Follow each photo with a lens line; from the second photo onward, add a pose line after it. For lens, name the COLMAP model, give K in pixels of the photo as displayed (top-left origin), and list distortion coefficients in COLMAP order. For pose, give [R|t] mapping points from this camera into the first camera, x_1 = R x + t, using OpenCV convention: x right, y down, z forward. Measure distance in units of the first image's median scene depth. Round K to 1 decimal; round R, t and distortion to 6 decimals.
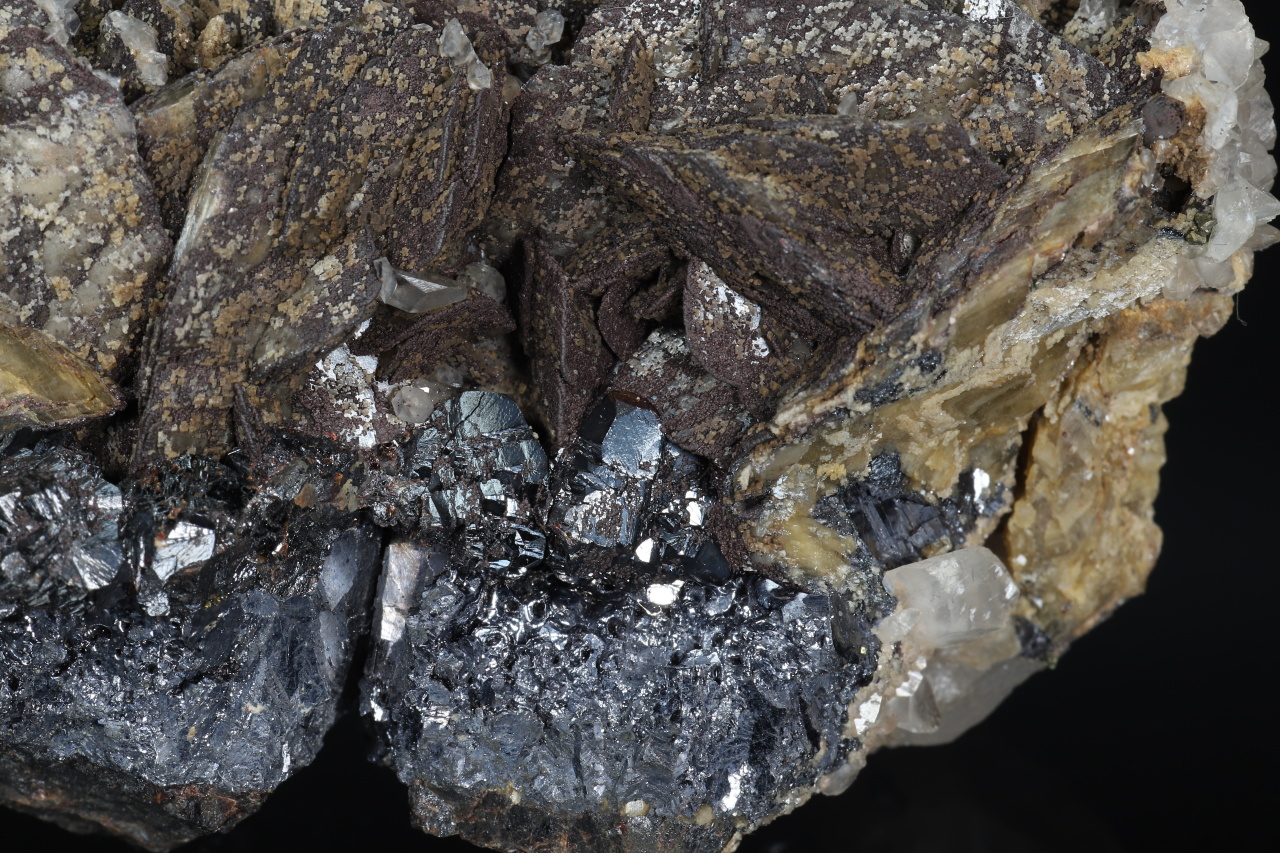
lens RADIAL K [[5308.1, 0, 640.0], [0, 5308.1, 426.5], [0, 0, 1]] dist [0.404316, -8.843904]
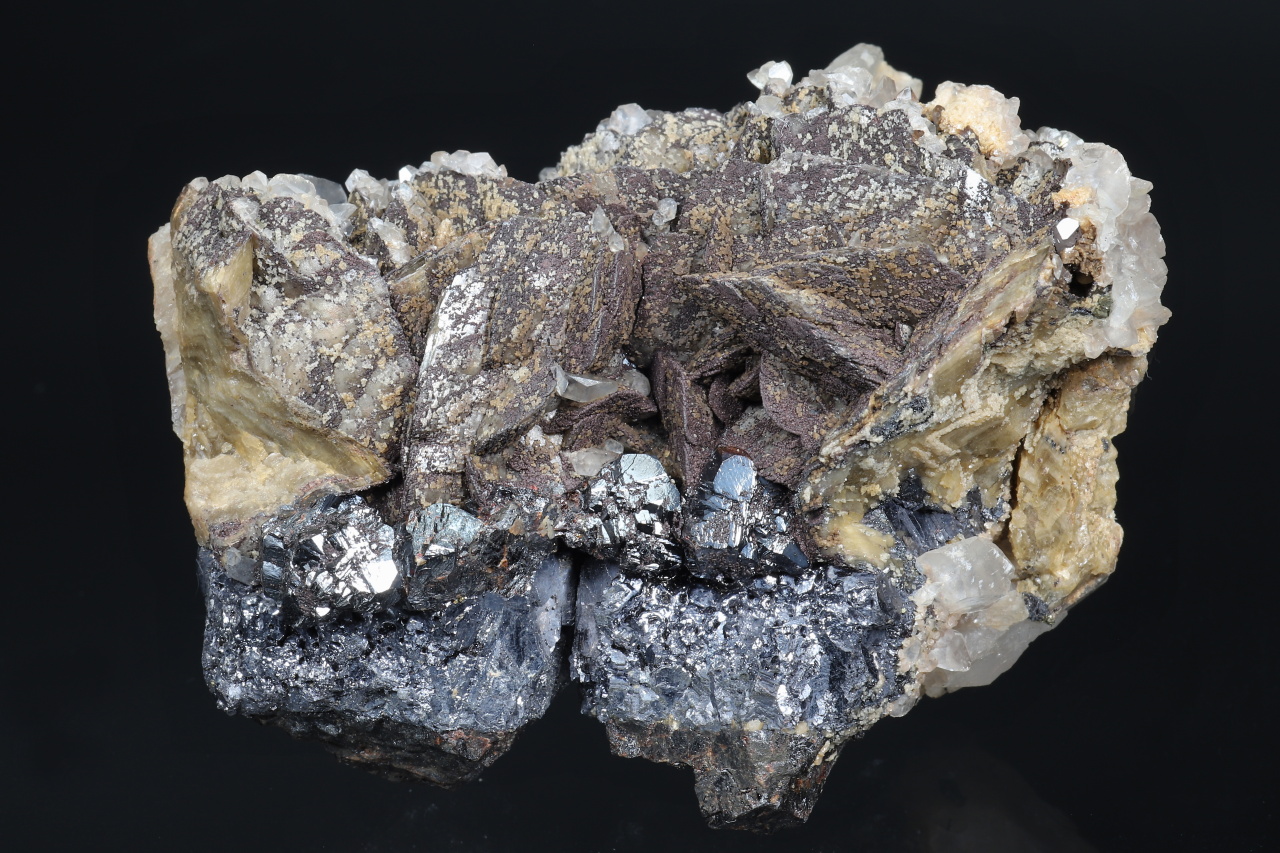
lens RADIAL K [[5308.1, 0, 640.0], [0, 5308.1, 426.5], [0, 0, 1]] dist [0.404316, -8.843904]
pose [[0.991386, -0.072137, -0.109319, 0.136794], [0.063672, 0.994835, -0.079052, 0.104929], [0.114457, 0.071410, 0.990858, -0.482604]]
